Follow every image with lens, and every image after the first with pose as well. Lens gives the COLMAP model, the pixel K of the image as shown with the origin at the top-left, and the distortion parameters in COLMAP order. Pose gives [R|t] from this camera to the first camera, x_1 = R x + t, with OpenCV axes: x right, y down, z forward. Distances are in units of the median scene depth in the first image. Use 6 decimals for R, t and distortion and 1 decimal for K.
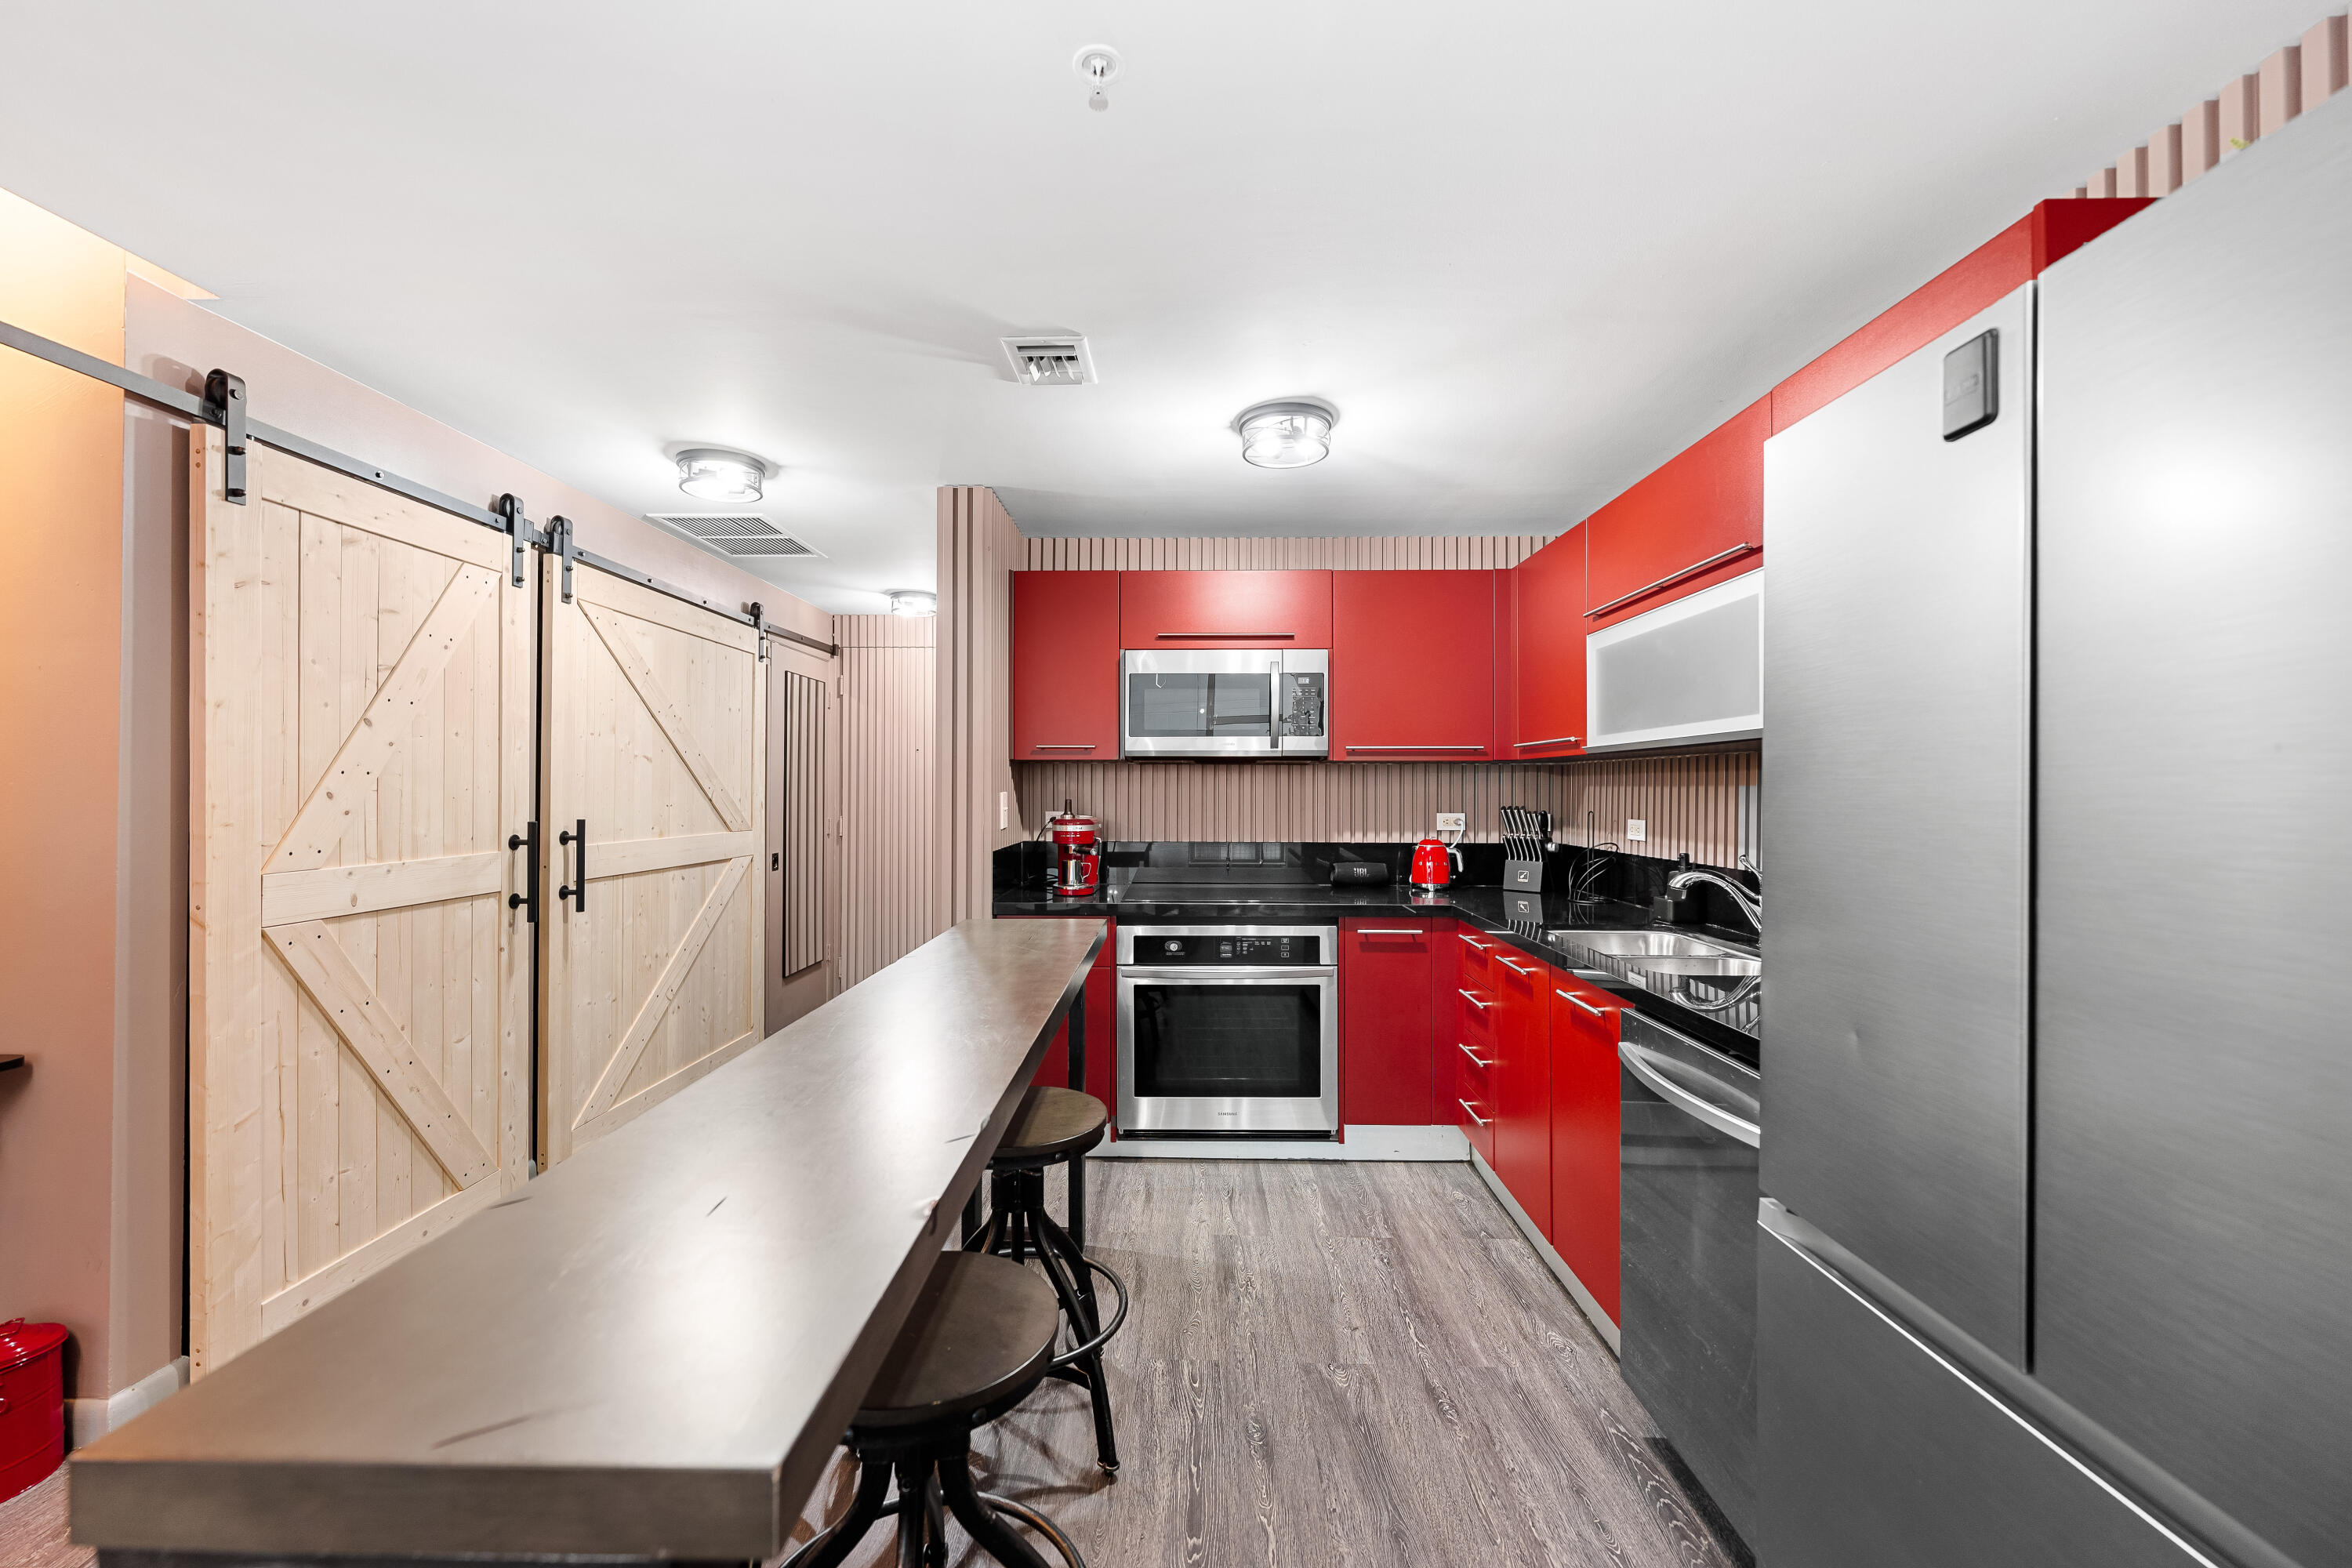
lens RADIAL K [[935.4, 0, 1164.8], [0, 935.4, 778.3], [0, 0, 1]] dist [-0.000648, -0.001015]
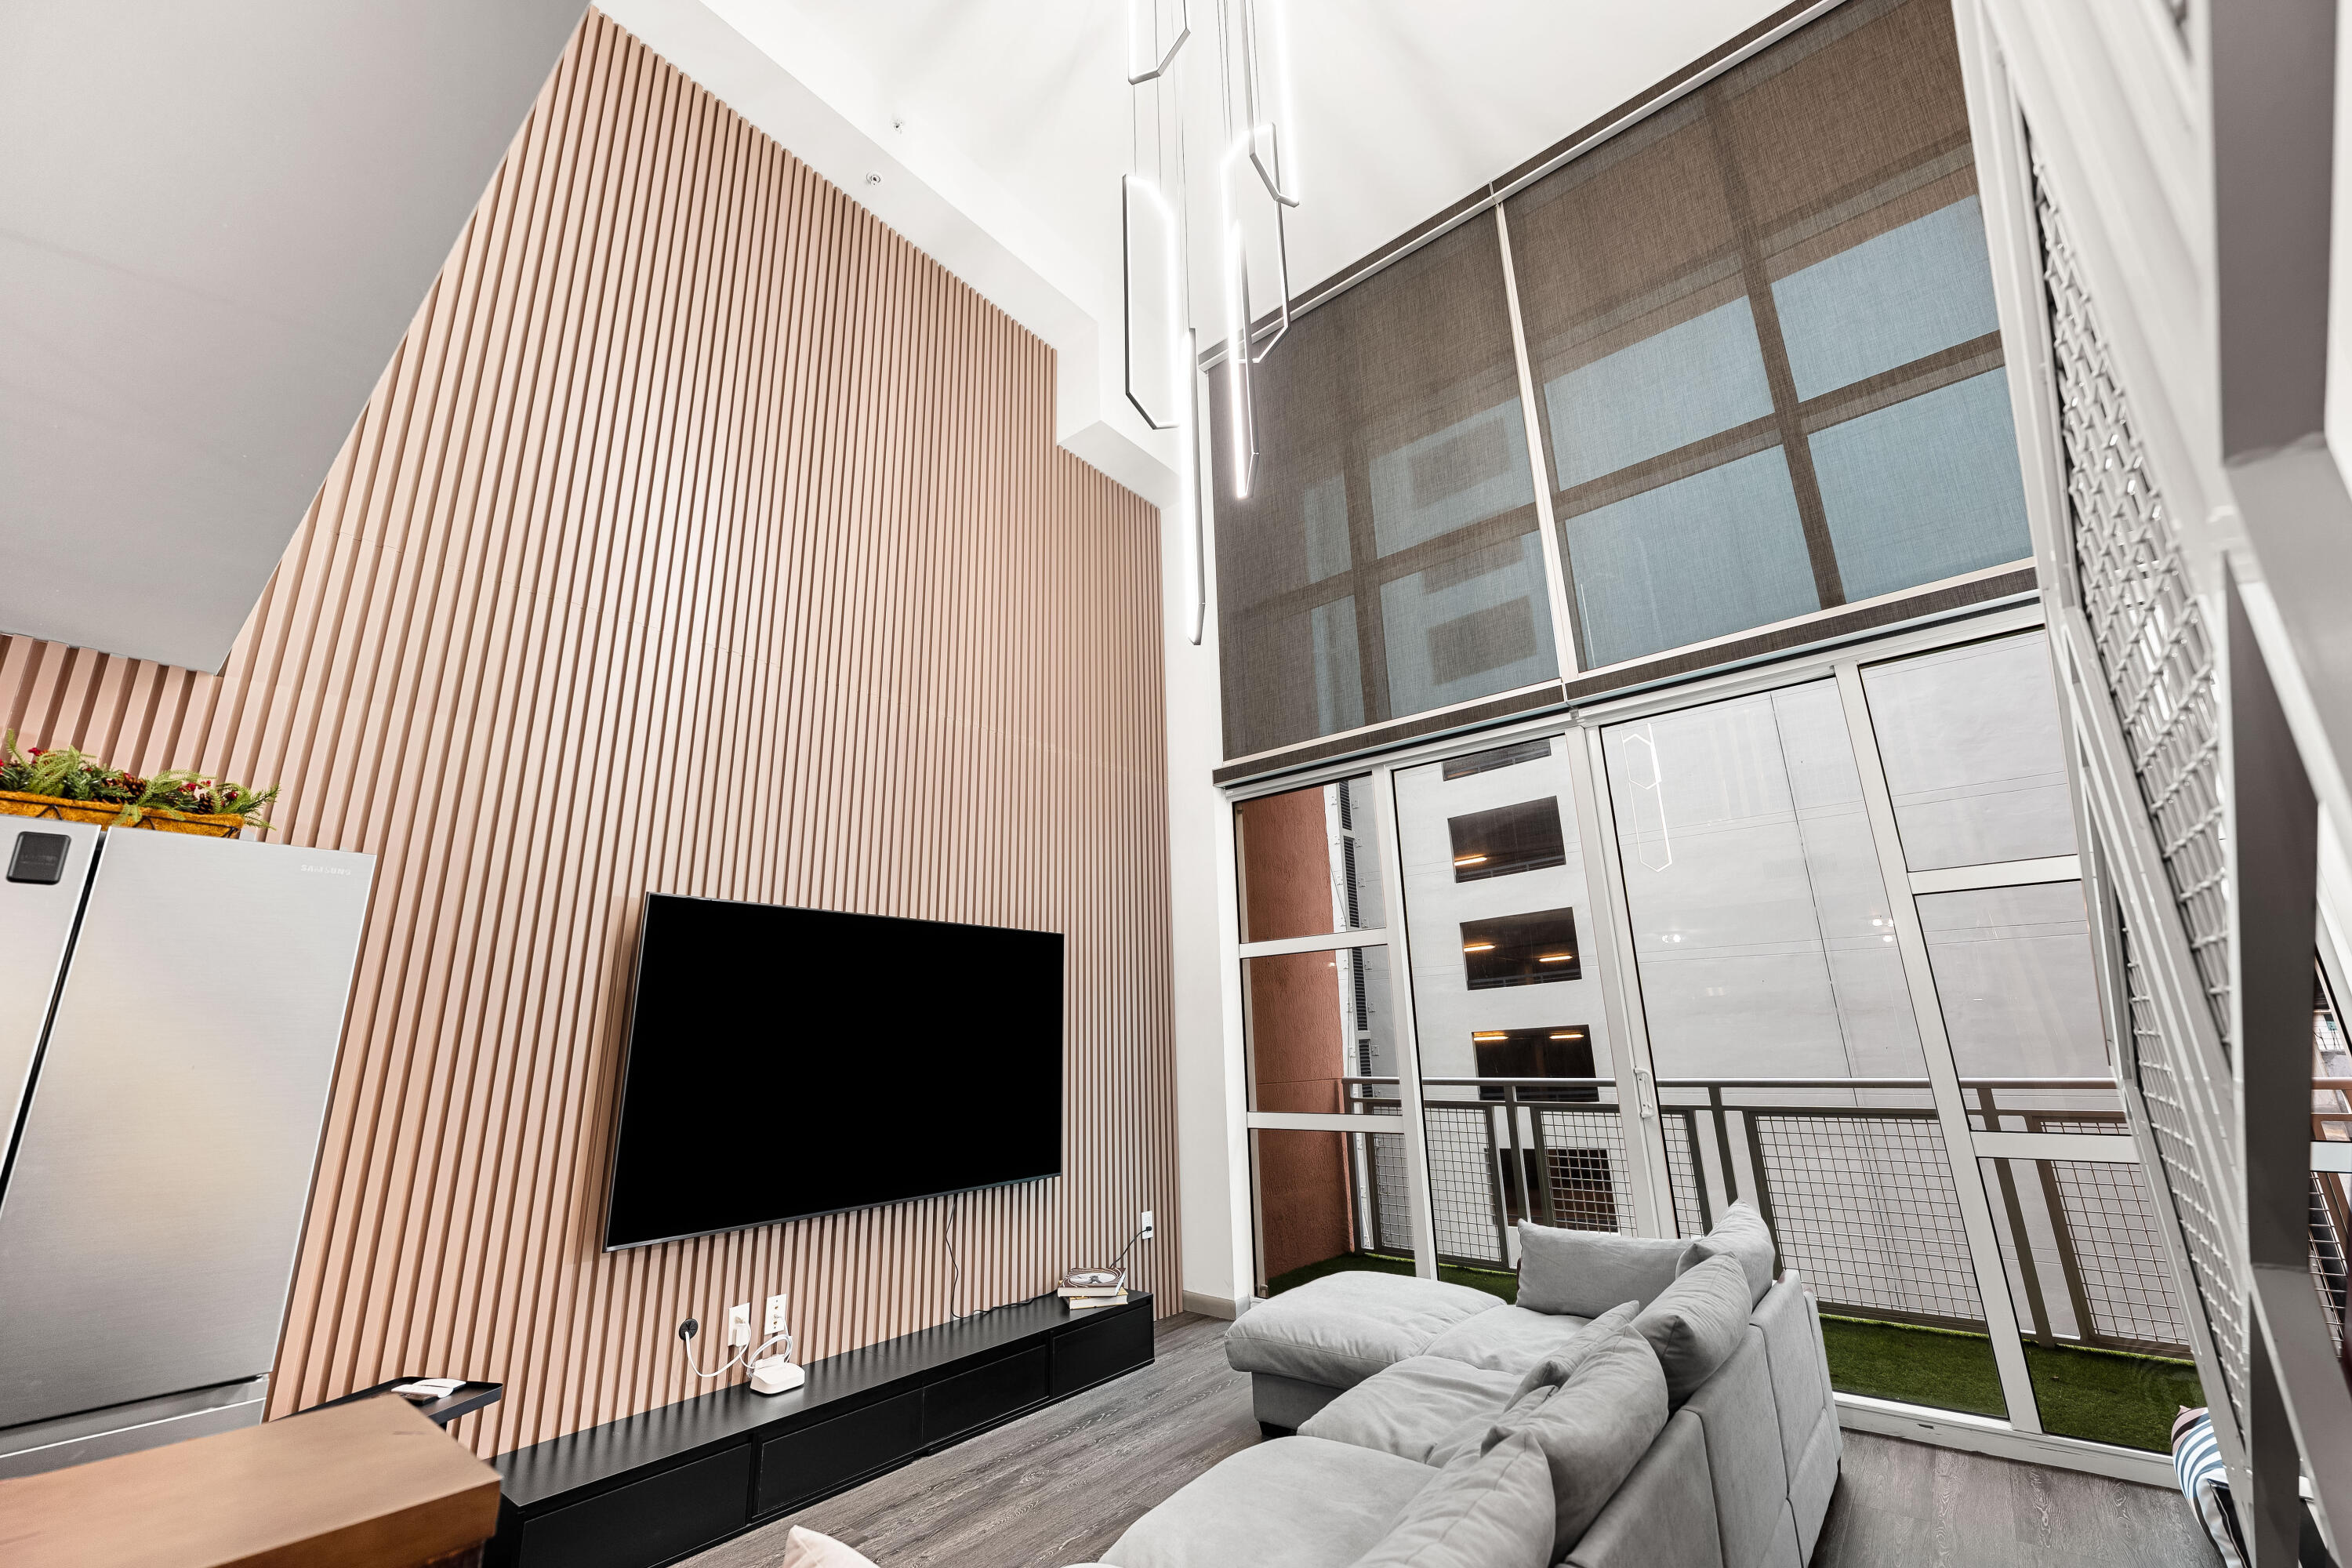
lens RADIAL K [[935.4, 0, 1163.9], [0, 935.4, 782.9], [0, 0, 1]] dist [-0.000648, -0.001015]
pose [[-0.781390, 0.184878, 0.596029, -0.570563], [0.014307, 0.960164, -0.279069, -0.005484], [-0.623879, -0.209534, -0.752908, 0.303817]]
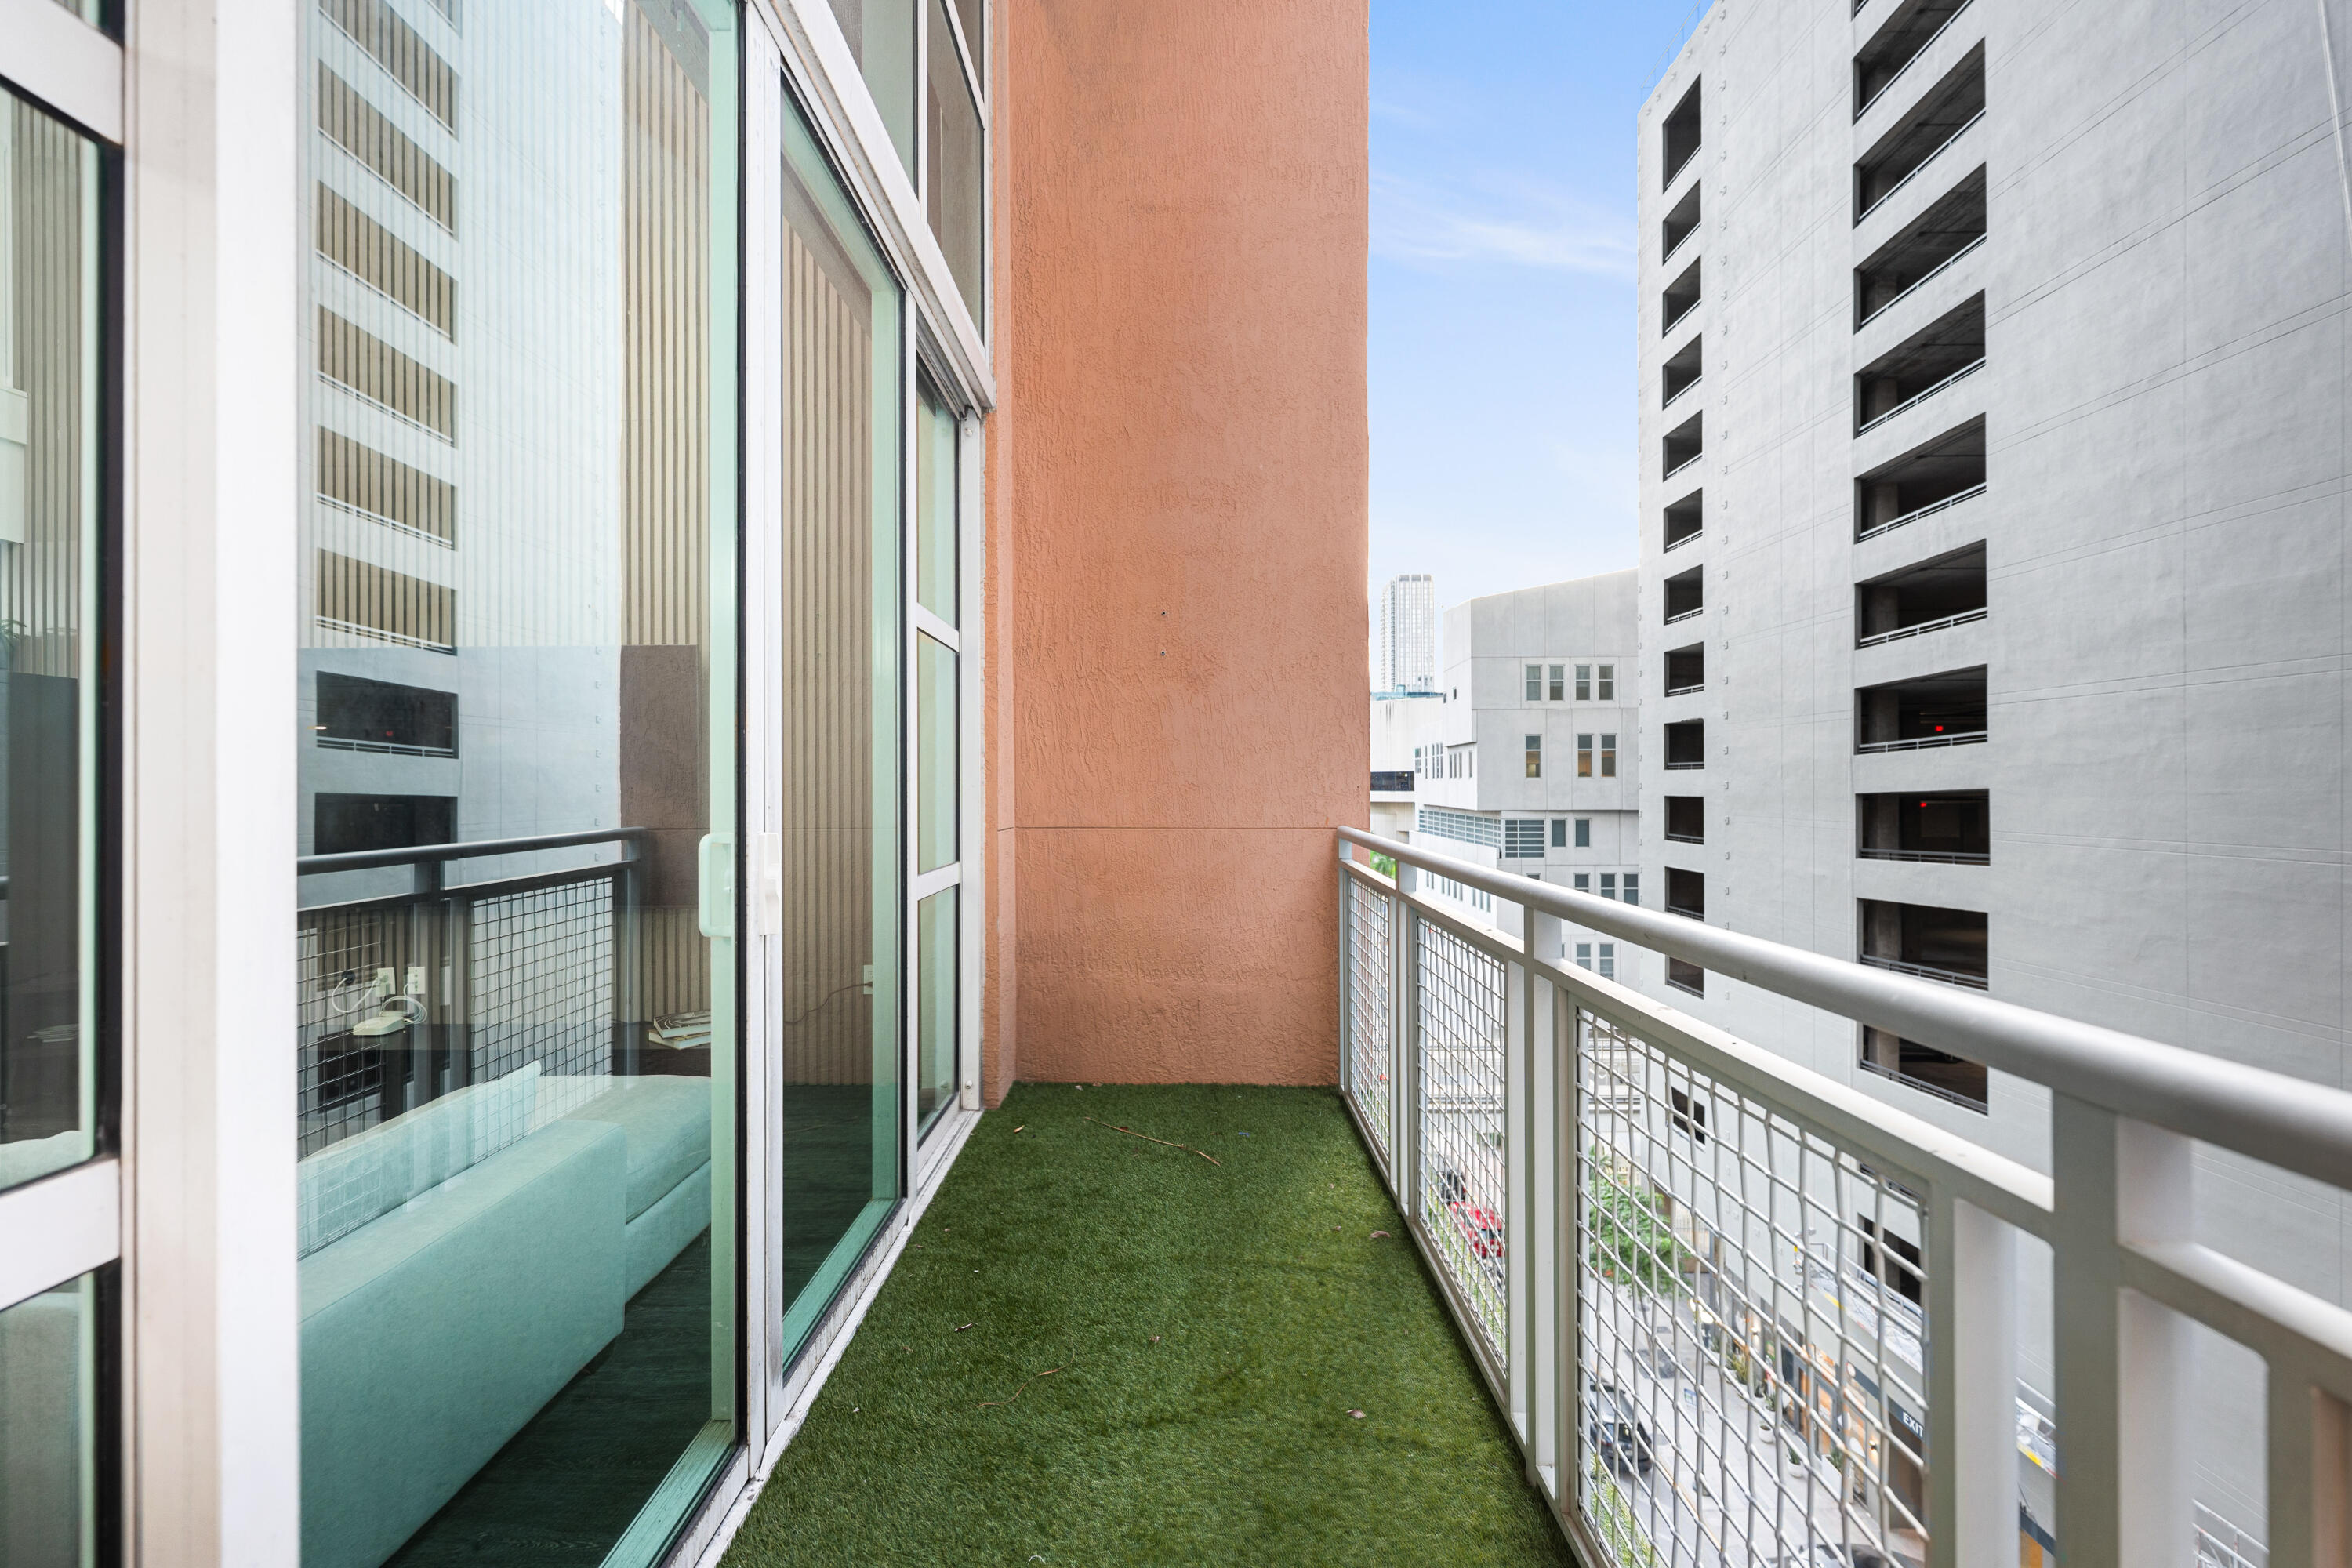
lens RADIAL K [[935.4, 0, 1118.5], [0, 935.4, 786.6], [0, 0, 1]] dist [-0.000648, -0.001015]
pose [[-0.012378, -0.000117, 0.999923, -0.773191], [-0.007971, 0.999968, 0.000018, -0.004757], [-0.999892, -0.007970, -0.012378, -1.212416]]
